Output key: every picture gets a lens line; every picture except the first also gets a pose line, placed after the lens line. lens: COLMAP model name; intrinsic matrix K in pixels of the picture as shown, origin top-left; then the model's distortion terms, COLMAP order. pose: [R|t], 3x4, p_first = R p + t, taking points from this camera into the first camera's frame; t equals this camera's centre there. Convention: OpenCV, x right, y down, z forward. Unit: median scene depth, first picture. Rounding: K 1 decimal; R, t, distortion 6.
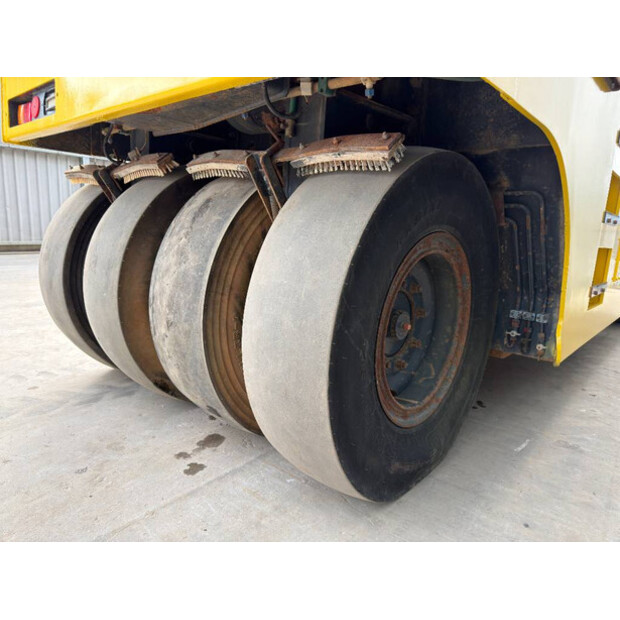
lens RADIAL K [[435.5, 0, 310.0], [0, 435.5, 310.0], [0, 0, 1]] dist [0.085959, -0.089753]
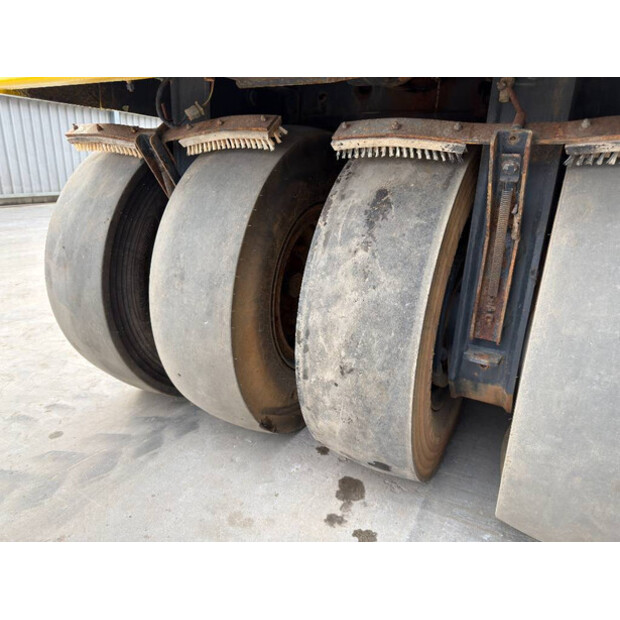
lens RADIAL K [[435.5, 0, 310.0], [0, 435.5, 310.0], [0, 0, 1]] dist [0.085959, -0.089753]
pose [[0.976827, -0.077412, 0.199542, -0.486320], [0.051350, 0.989835, 0.132630, -0.156773], [-0.207781, -0.119310, 0.970872, 0.303956]]
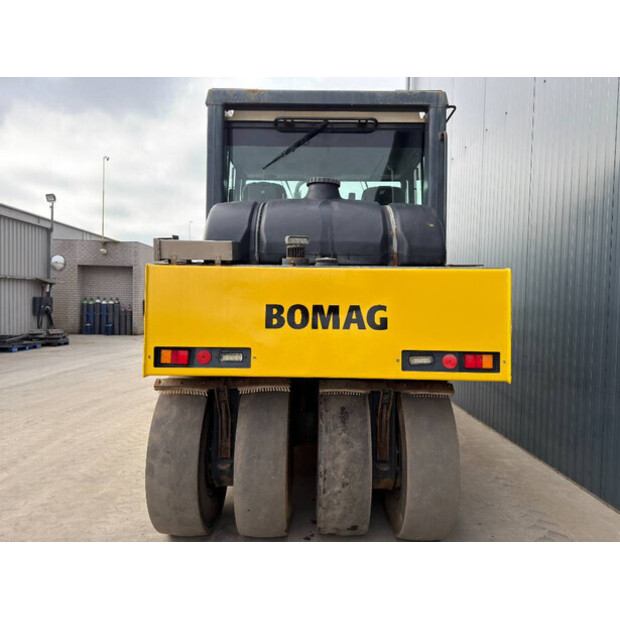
lens RADIAL K [[432.7, 0, 310.0], [0, 432.7, 310.0], [0, 0, 1]] dist [0.081138, -0.113879]
pose [[0.748843, -0.045276, 0.661200, -1.480412], [0.145303, 0.984607, -0.097142, -0.484703], [-0.646623, 0.168818, 0.743894, -0.329832]]
